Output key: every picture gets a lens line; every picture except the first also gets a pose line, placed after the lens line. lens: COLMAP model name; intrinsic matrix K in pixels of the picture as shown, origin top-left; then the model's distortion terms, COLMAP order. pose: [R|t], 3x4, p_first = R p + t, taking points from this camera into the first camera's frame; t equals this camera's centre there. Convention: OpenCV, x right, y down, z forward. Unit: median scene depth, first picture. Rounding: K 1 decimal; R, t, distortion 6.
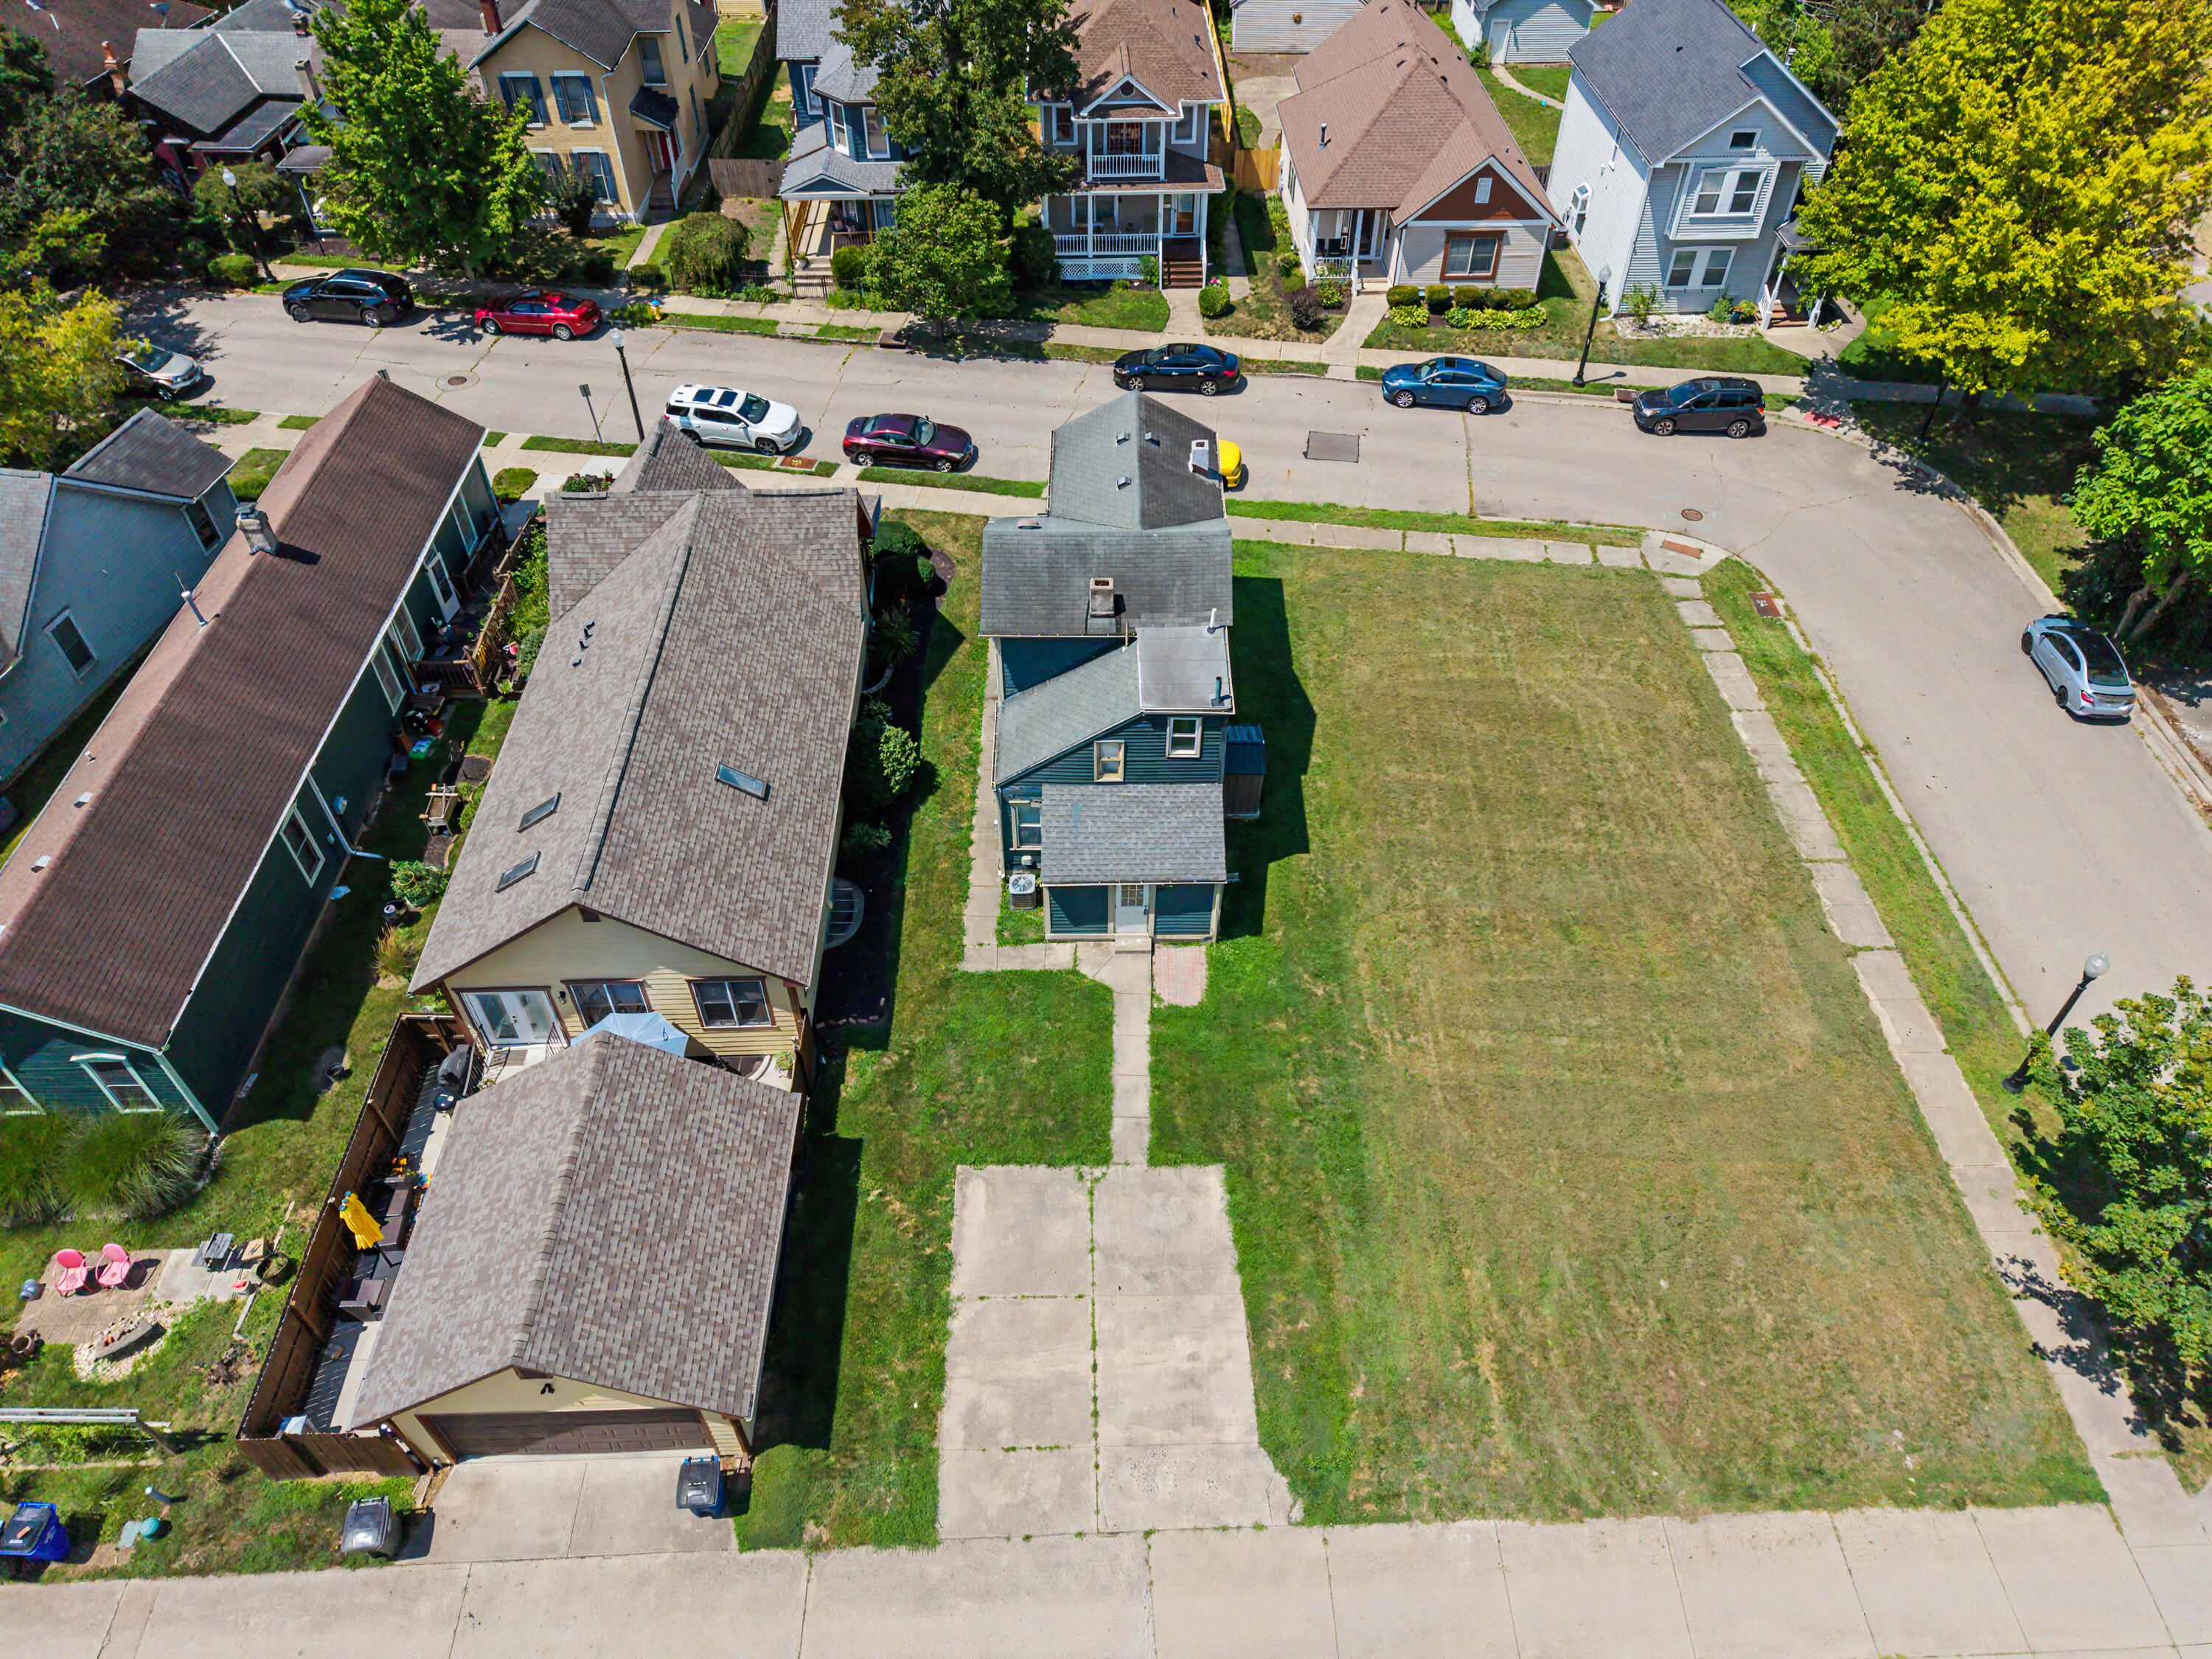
lens RADIAL K [[1474.1, 0, 1108.4], [0, 1474.1, 822.2], [0, 0, 1]] dist [0.027484, -0.023813]
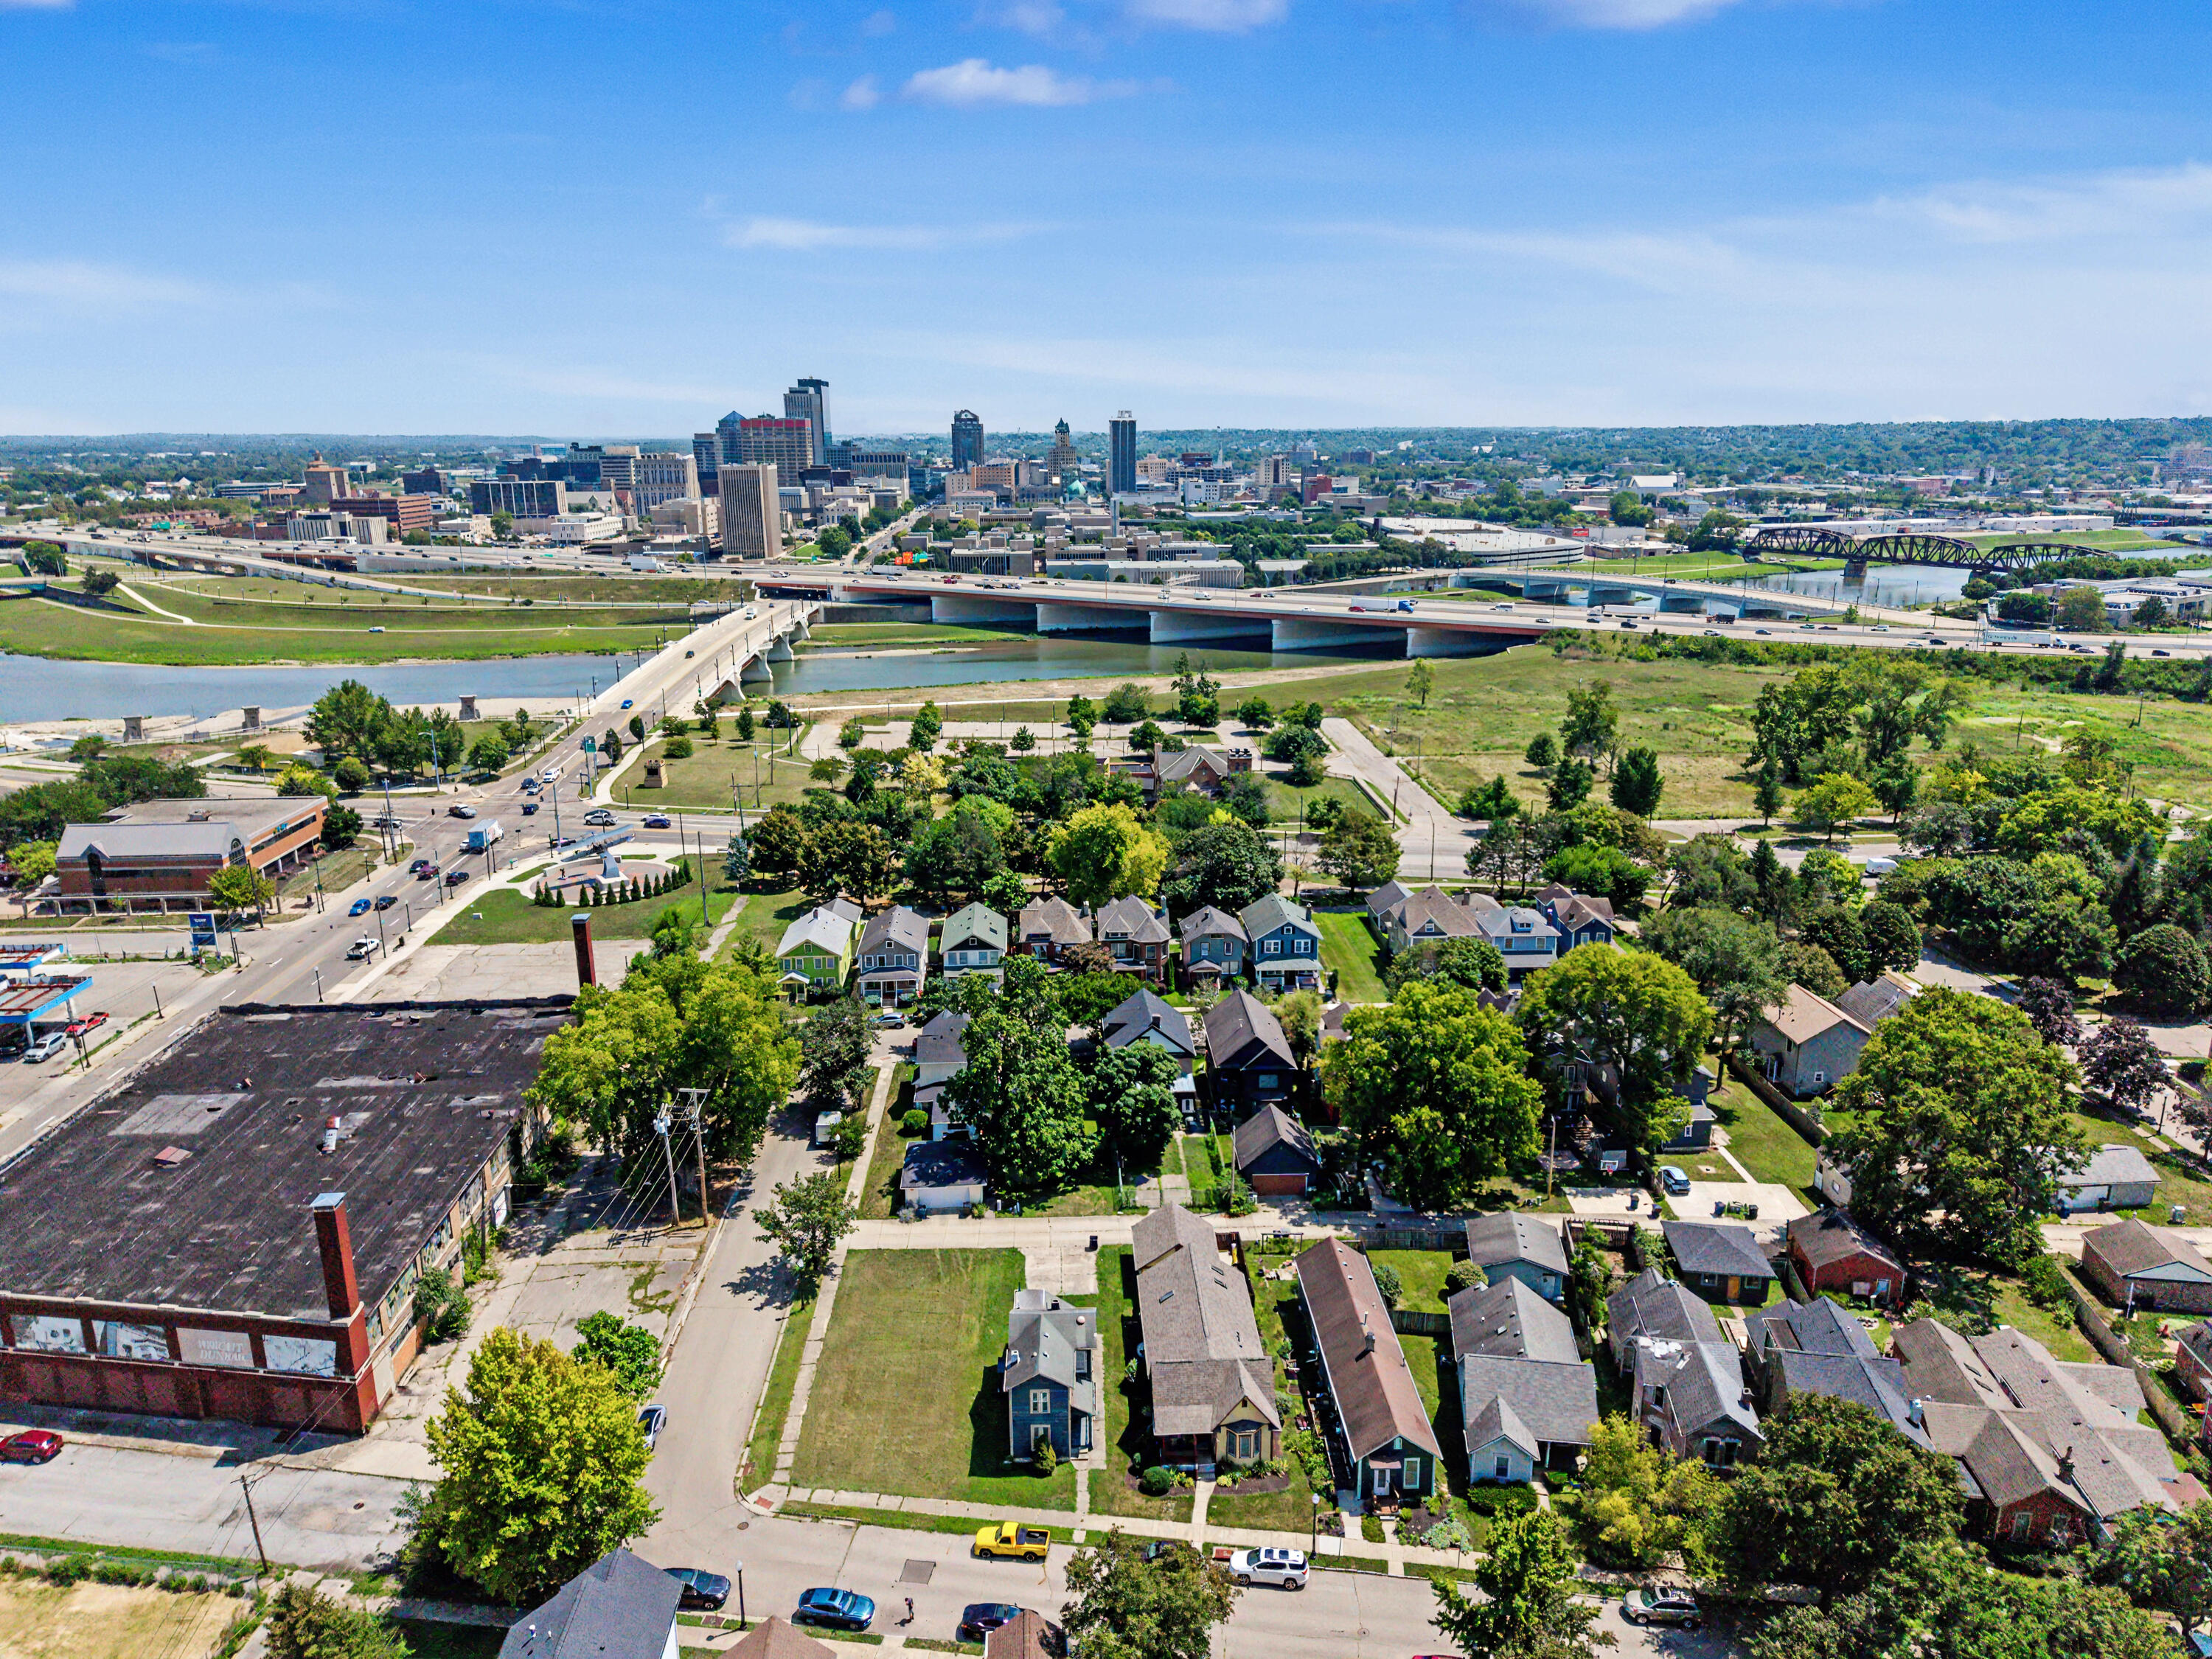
lens RADIAL K [[1474.1, 0, 1108.4], [0, 1474.1, 822.2], [0, 0, 1]] dist [0.027484, -0.023813]
pose [[-0.999841, 0.011712, -0.013432, -0.089628], [-0.005768, 0.500414, 0.865767, -3.456814], [0.016862, 0.865707, -0.500267, 1.760582]]
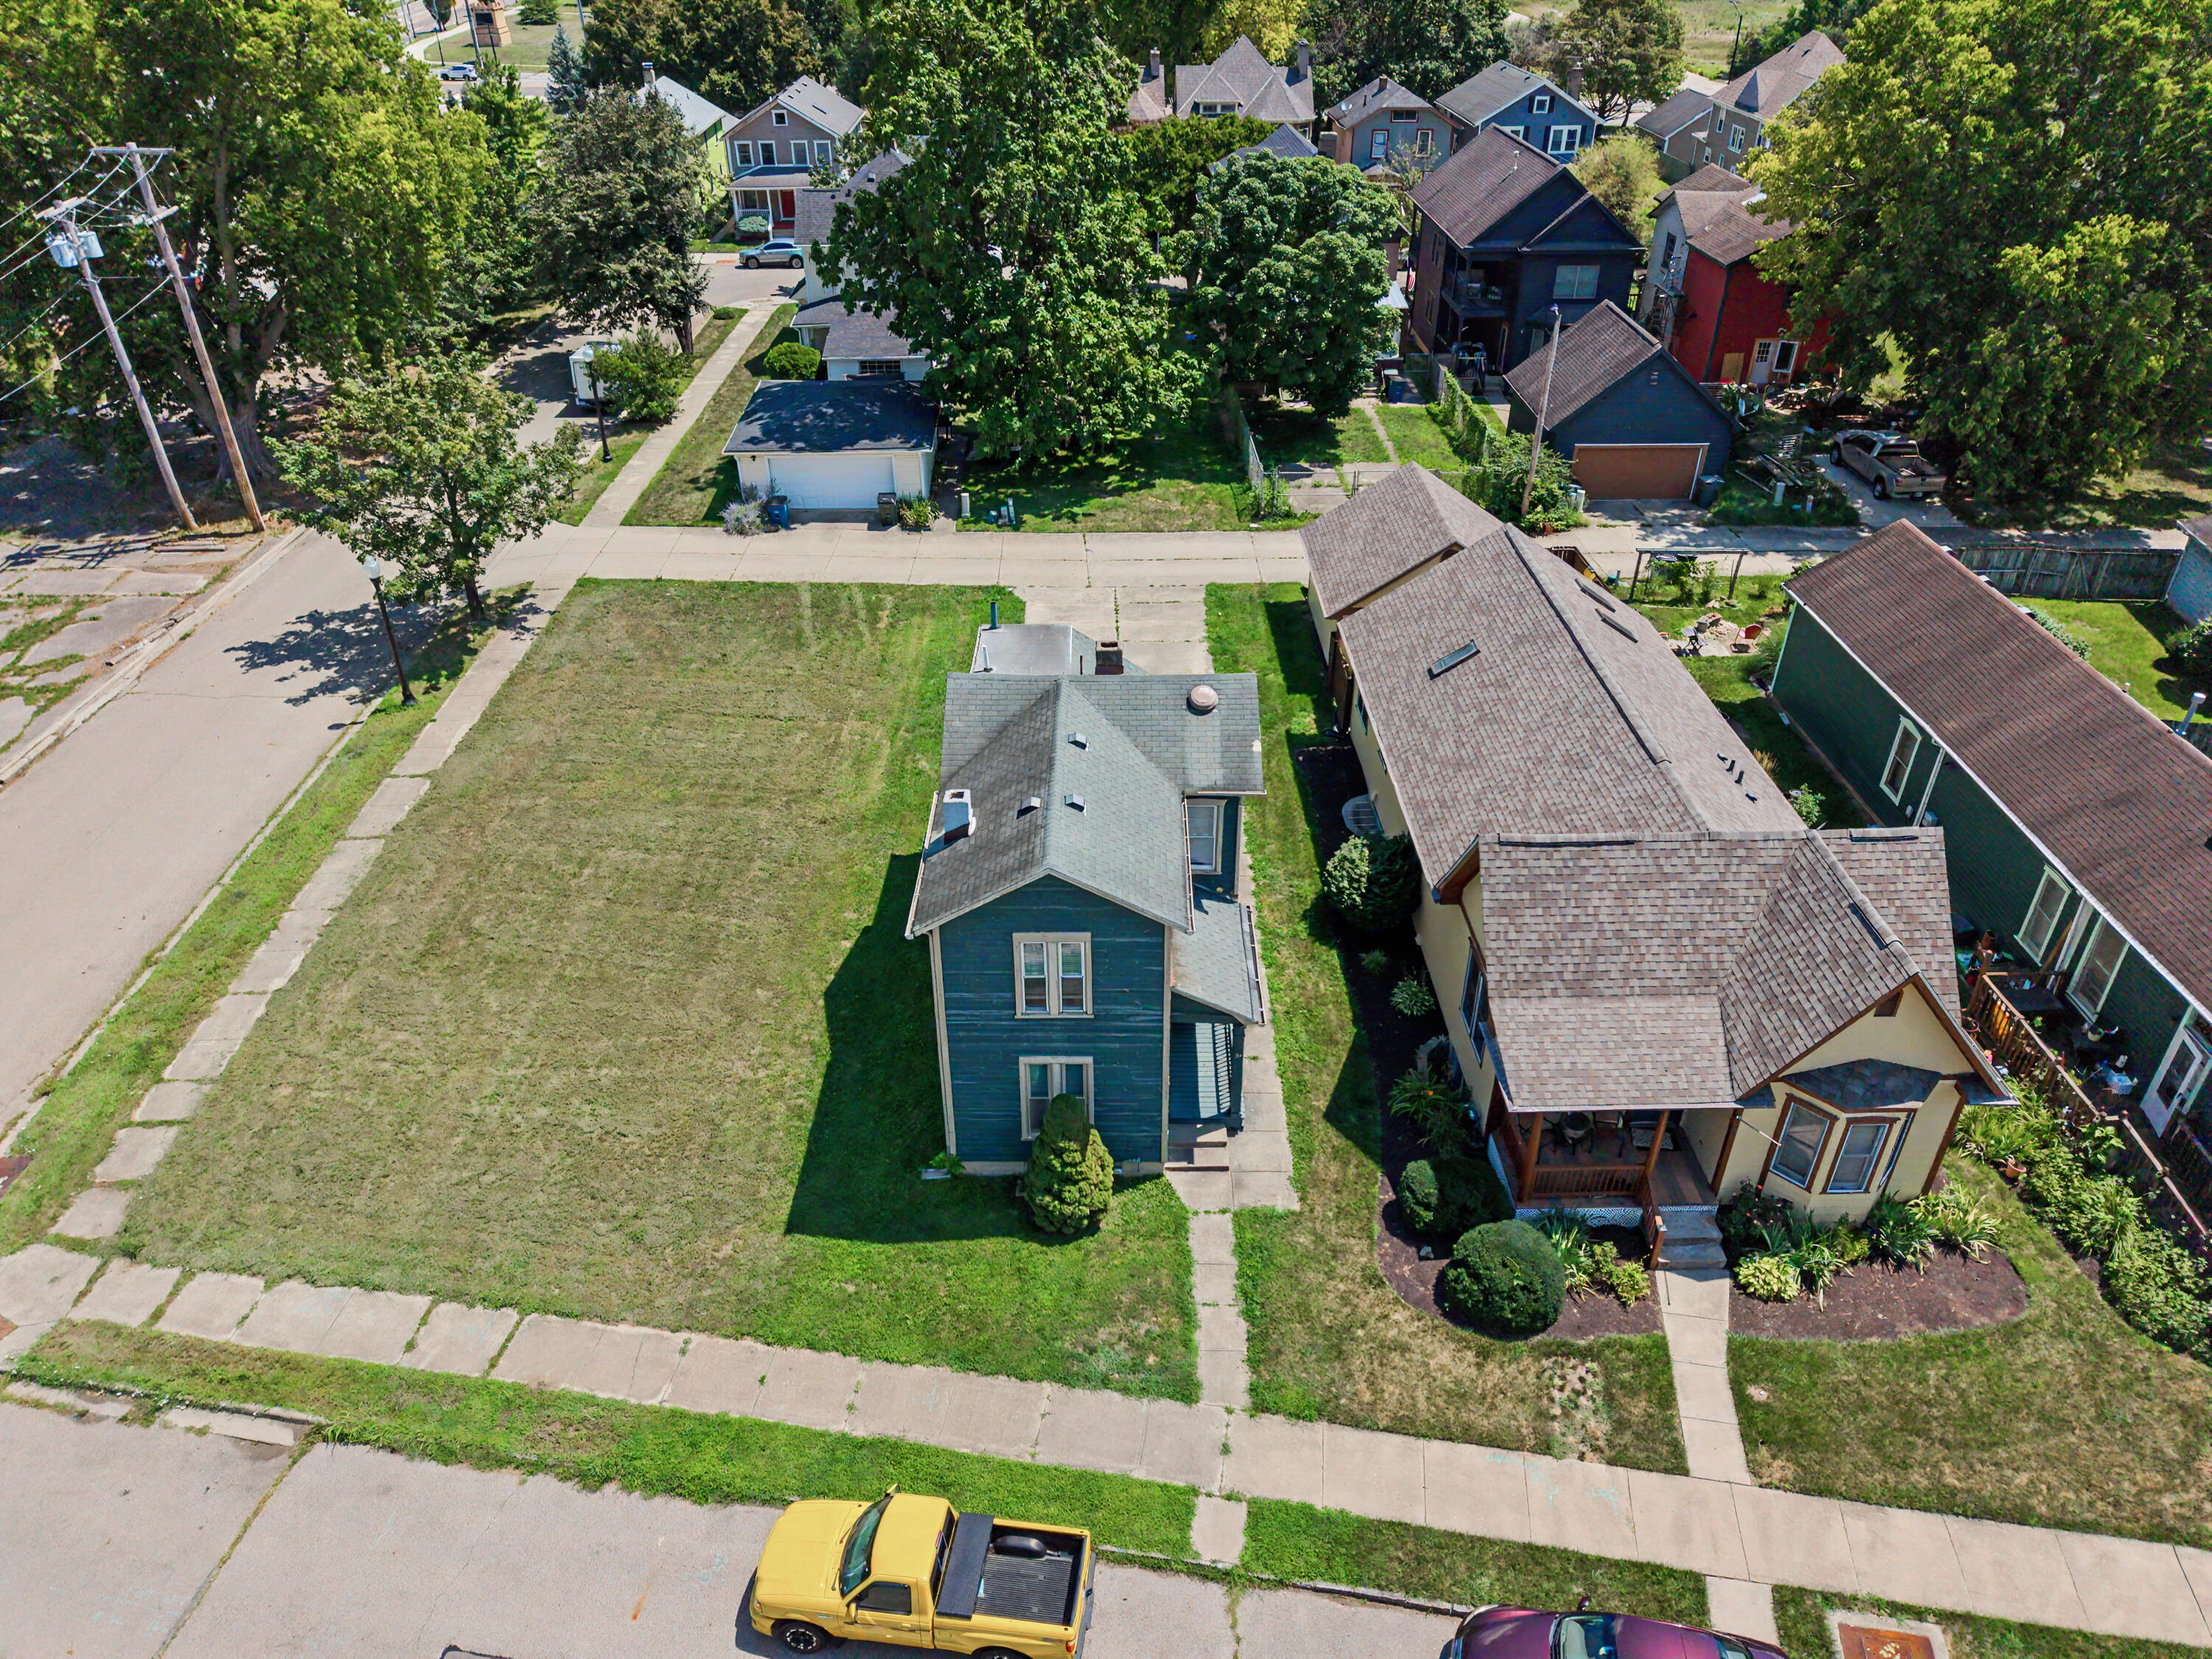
lens RADIAL K [[1474.1, 0, 1108.4], [0, 1474.1, 822.2], [0, 0, 1]] dist [0.027484, -0.023813]
pose [[-0.999942, -0.000880, 0.010721, -0.014898], [0.010300, 0.209040, 0.977853, -1.048425], [-0.003101, 0.977907, -0.209019, 1.357689]]
